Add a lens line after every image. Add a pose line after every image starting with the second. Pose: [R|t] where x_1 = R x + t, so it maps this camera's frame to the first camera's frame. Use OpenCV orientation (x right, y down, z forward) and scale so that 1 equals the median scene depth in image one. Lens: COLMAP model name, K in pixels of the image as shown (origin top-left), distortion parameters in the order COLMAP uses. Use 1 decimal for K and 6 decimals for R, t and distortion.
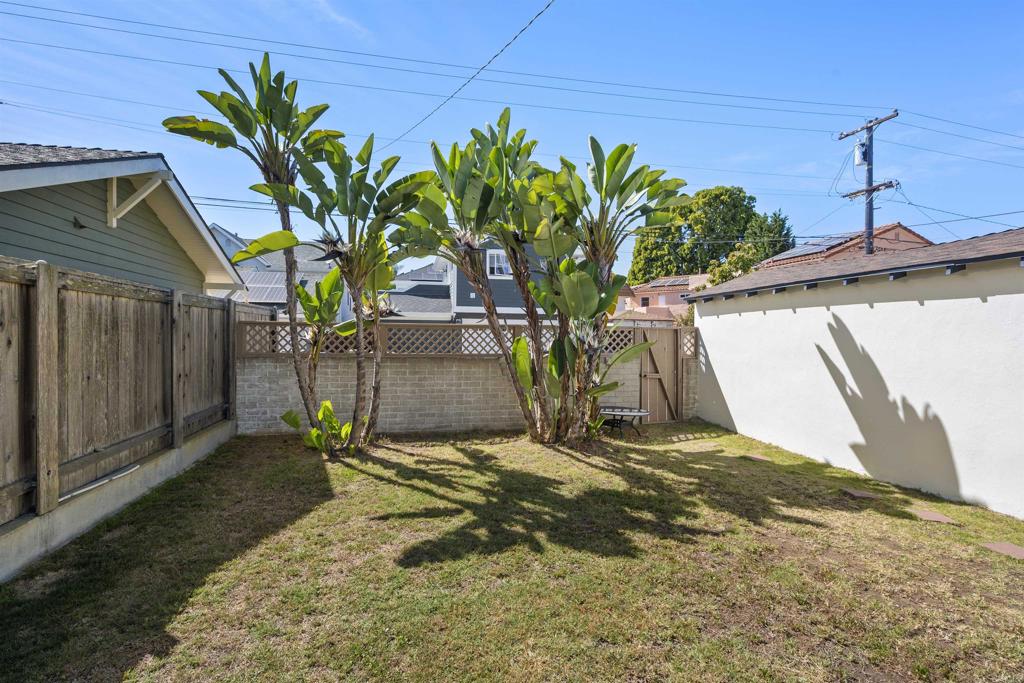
lens RADIAL K [[511.5, 0, 512.4], [0, 511.5, 342.9], [0, 0, 1]] dist [0.001397, -0.000294]
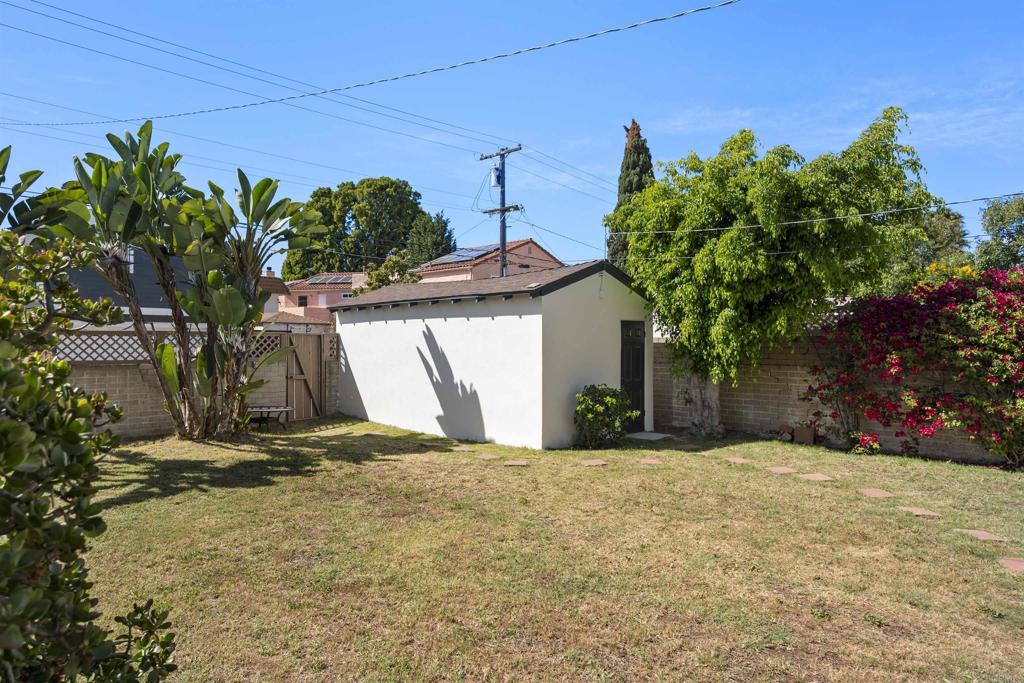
lens RADIAL K [[622.5, 0, 509.6], [0, 622.5, 335.2], [0, 0, 1]] dist [0.002519, -0.001970]
pose [[0.842070, -0.000539, 0.539368, -0.087438], [0.012442, 0.999753, -0.018427, 0.005356], [-0.539225, 0.022228, 0.841868, -0.495200]]
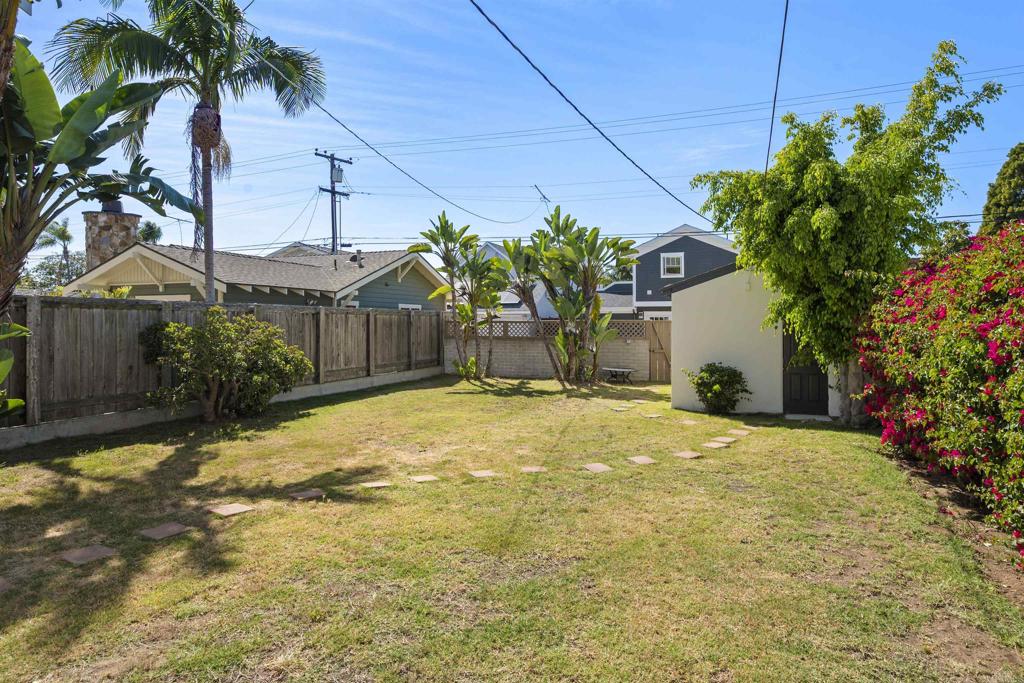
lens RADIAL K [[586.4, 0, 512.5], [0, 586.4, 334.5], [0, 0, 1]] dist [0.003946, 0.000205]
pose [[0.849864, 0.000017, -0.527002, 1.110943], [0.001945, 0.999993, 0.003169, 0.009247], [0.526999, -0.003718, 0.849858, -1.048600]]
